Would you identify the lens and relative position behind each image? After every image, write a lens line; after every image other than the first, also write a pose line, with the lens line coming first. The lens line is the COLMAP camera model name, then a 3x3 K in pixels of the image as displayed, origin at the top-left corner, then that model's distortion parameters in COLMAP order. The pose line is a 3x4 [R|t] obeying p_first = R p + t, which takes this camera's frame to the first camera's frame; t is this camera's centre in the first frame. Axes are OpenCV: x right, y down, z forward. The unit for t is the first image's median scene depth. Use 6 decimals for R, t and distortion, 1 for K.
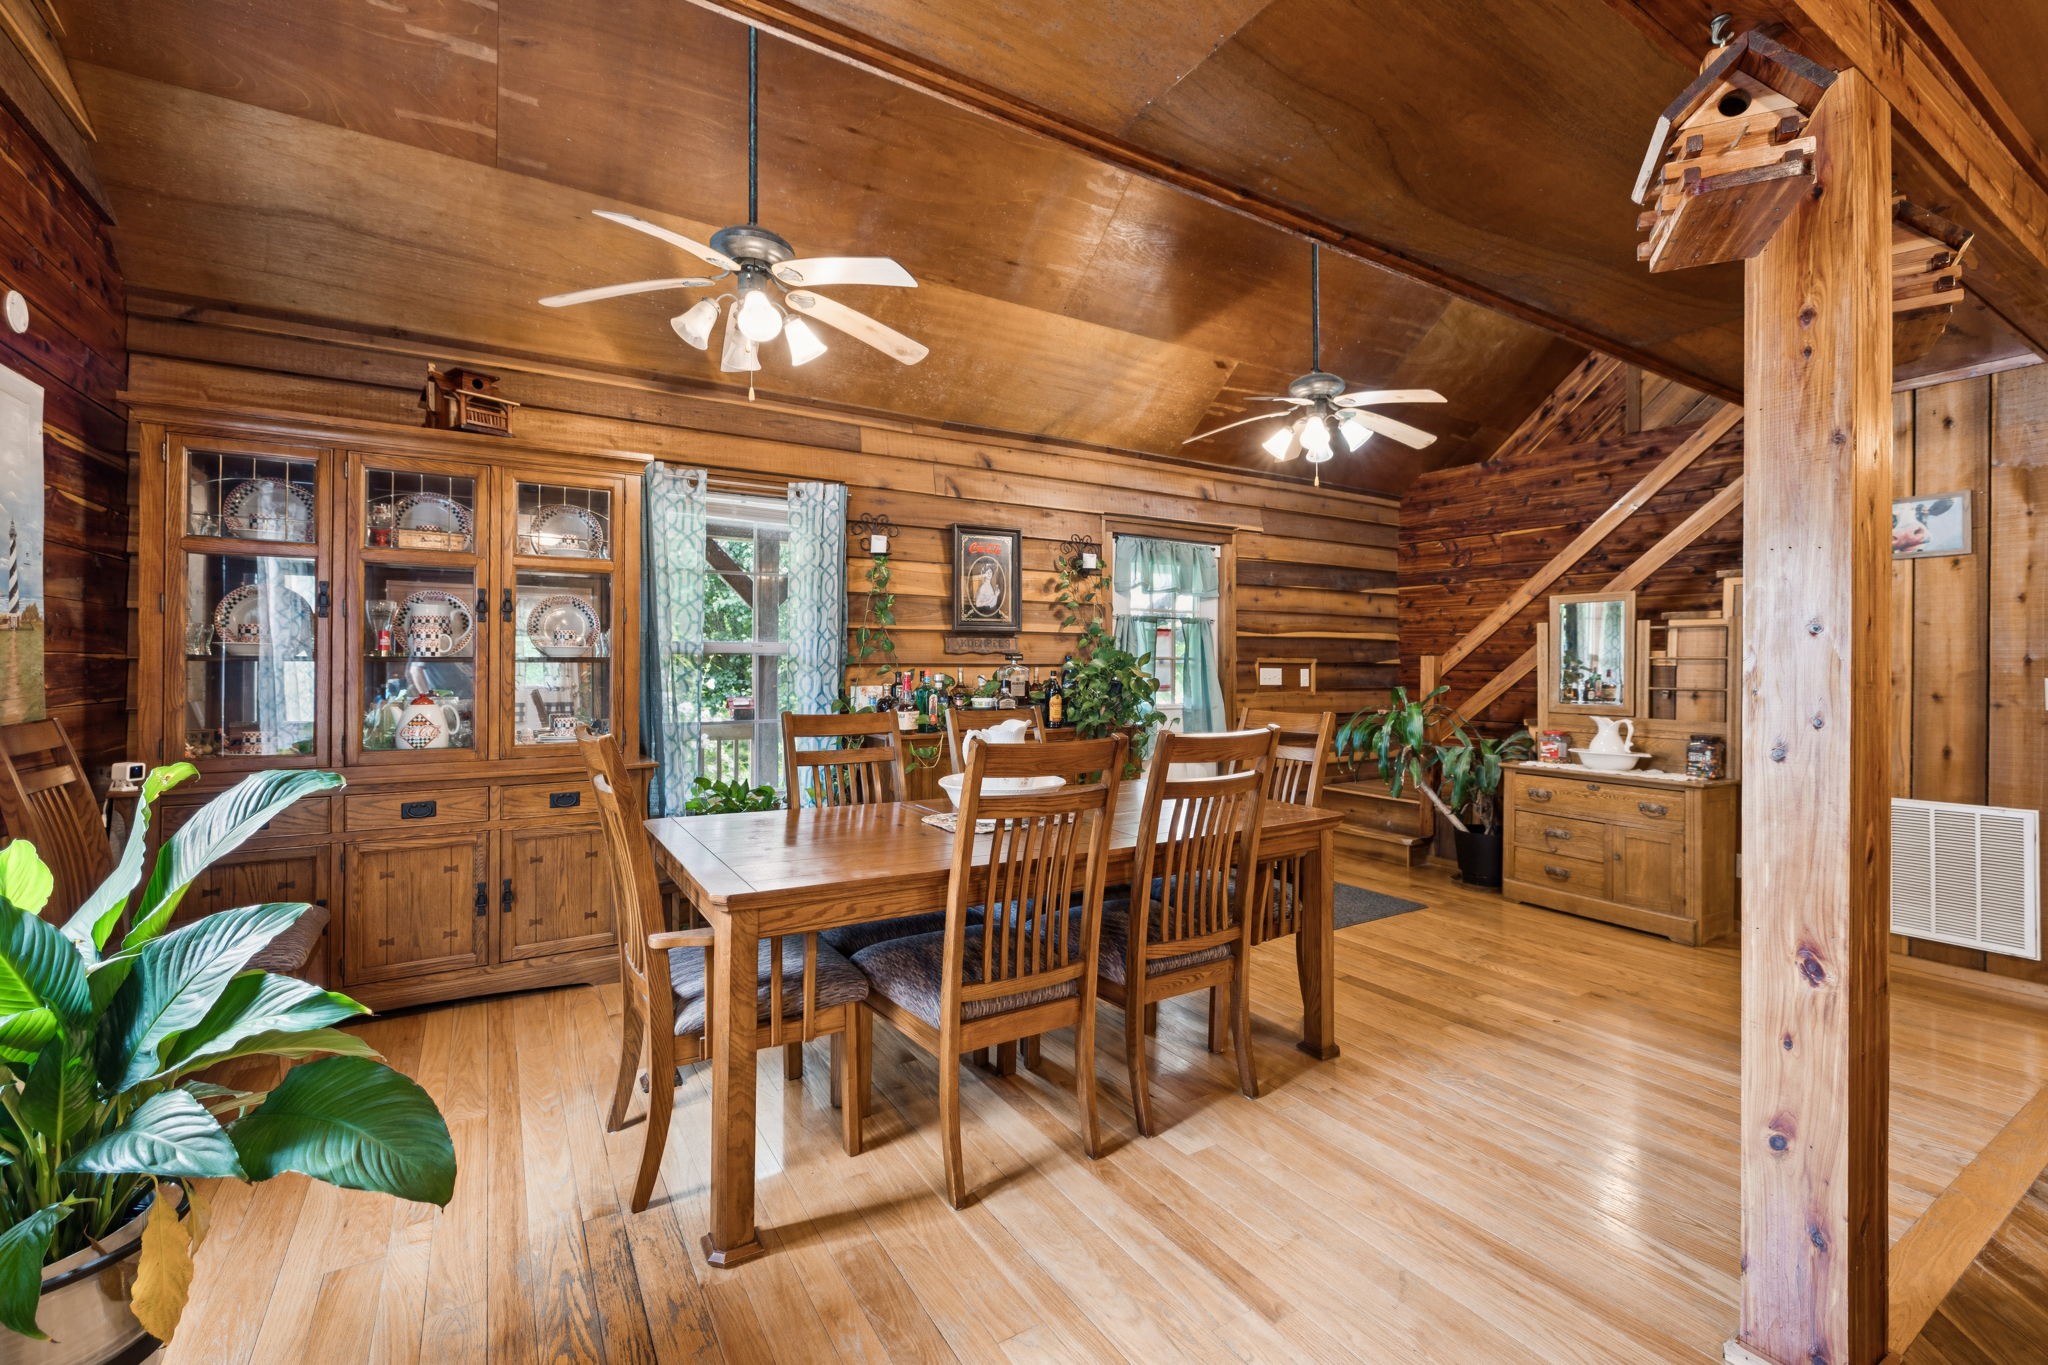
lens RADIAL K [[891.3, 0, 968.9], [0, 891.3, 670.7], [0, 0, 1]] dist [-0.011644, -0.000288]
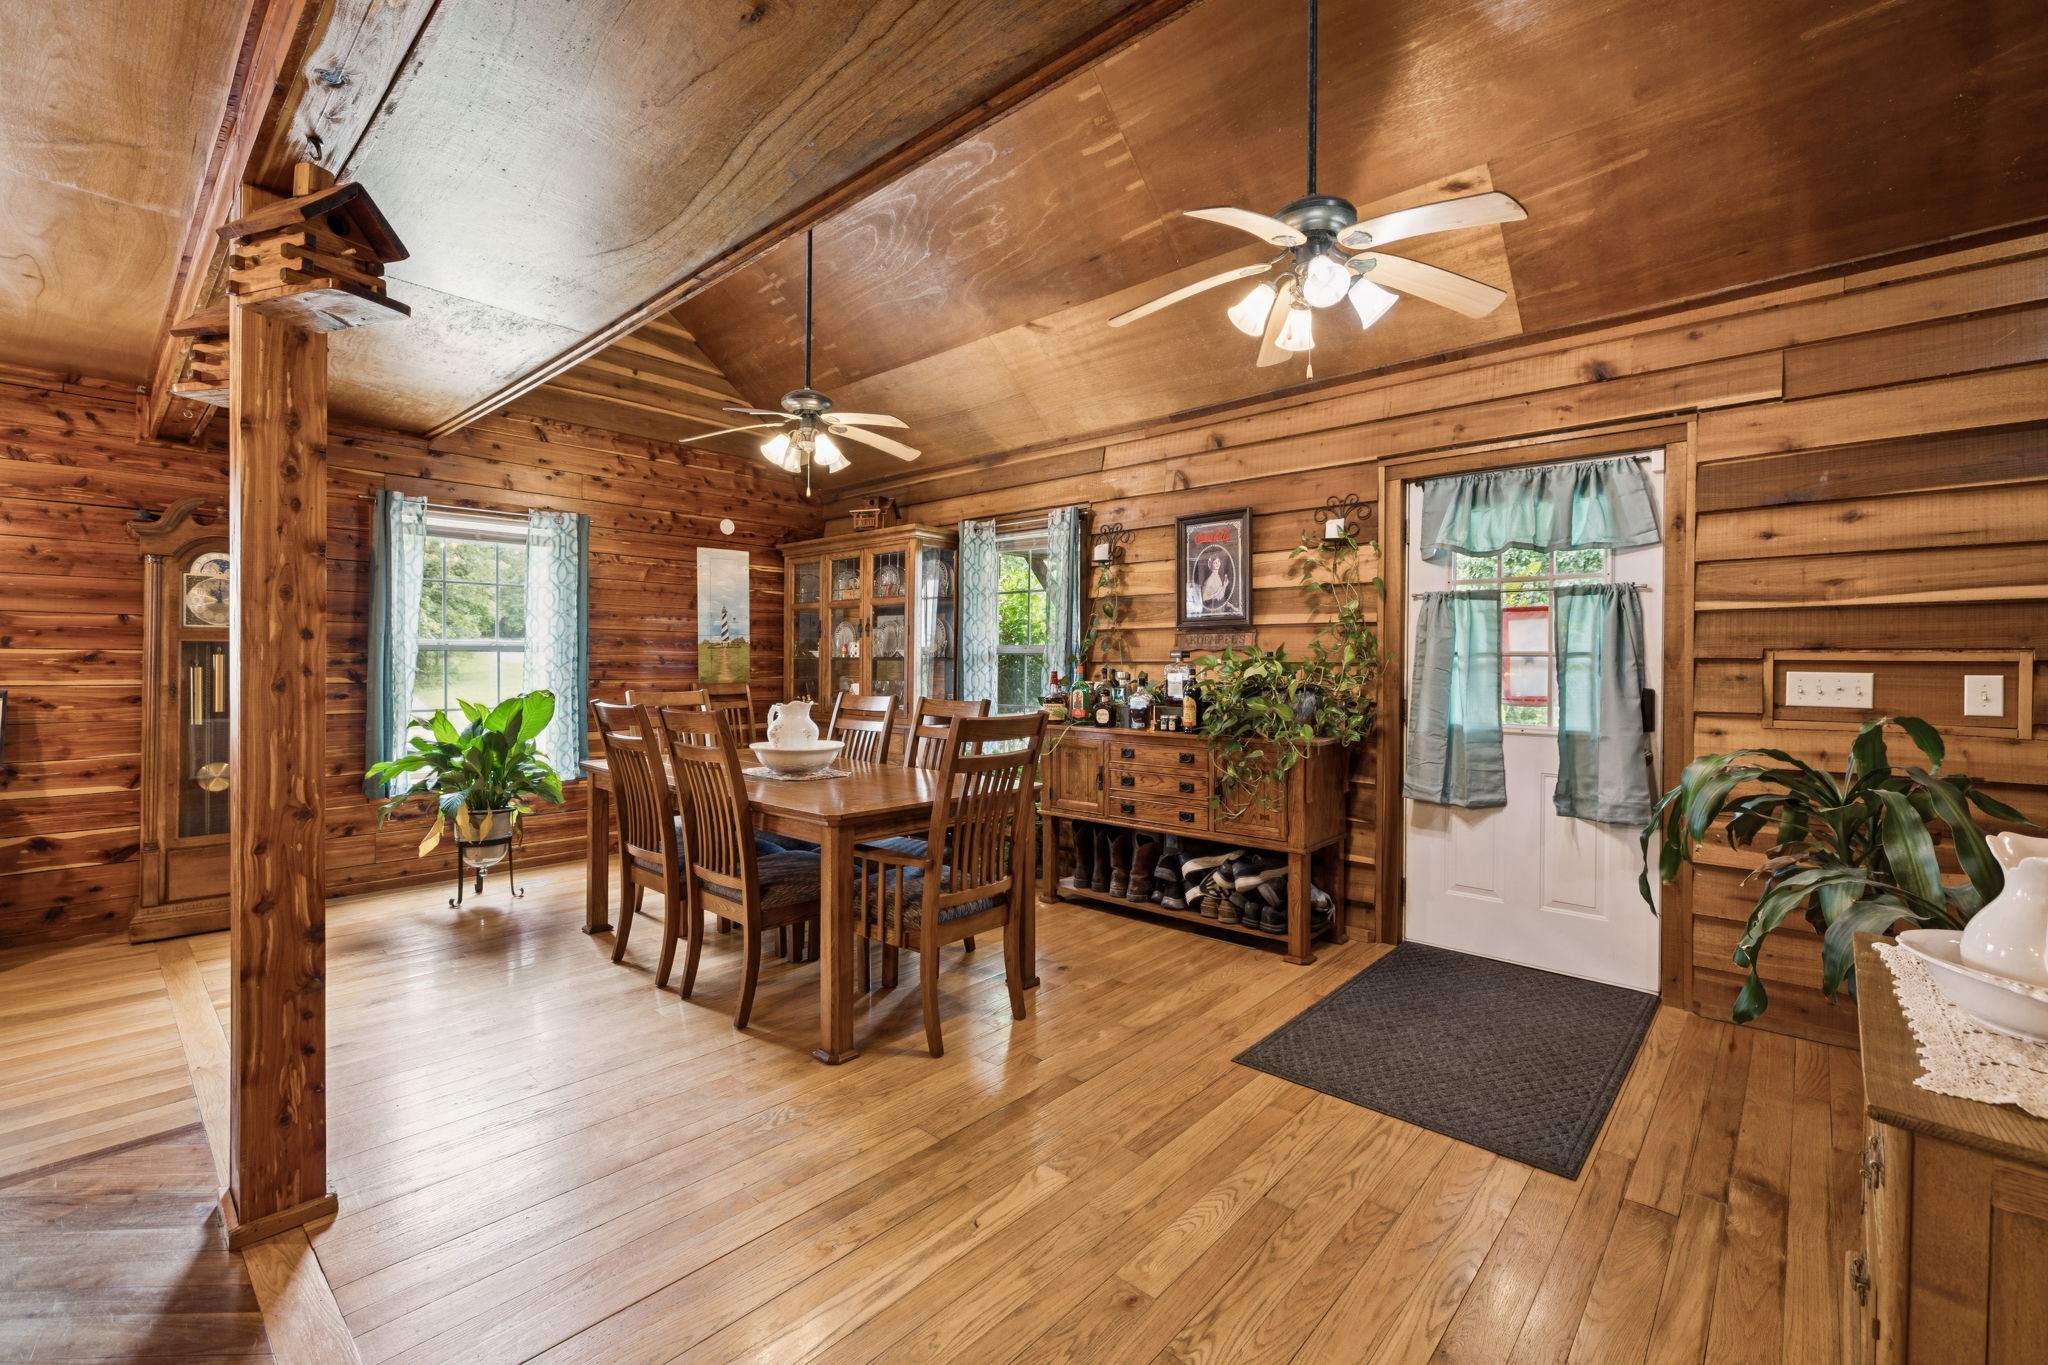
lens RADIAL K [[891.3, 0, 1039.7], [0, 891.3, 670.8], [0, 0, 1]] dist [-0.011644, -0.000288]
pose [[0.278345, 0.006825, -0.960457, 0.826776], [-0.012115, 0.999920, 0.003594, 0.000007], [0.960405, 0.010635, 0.278405, 0.558732]]
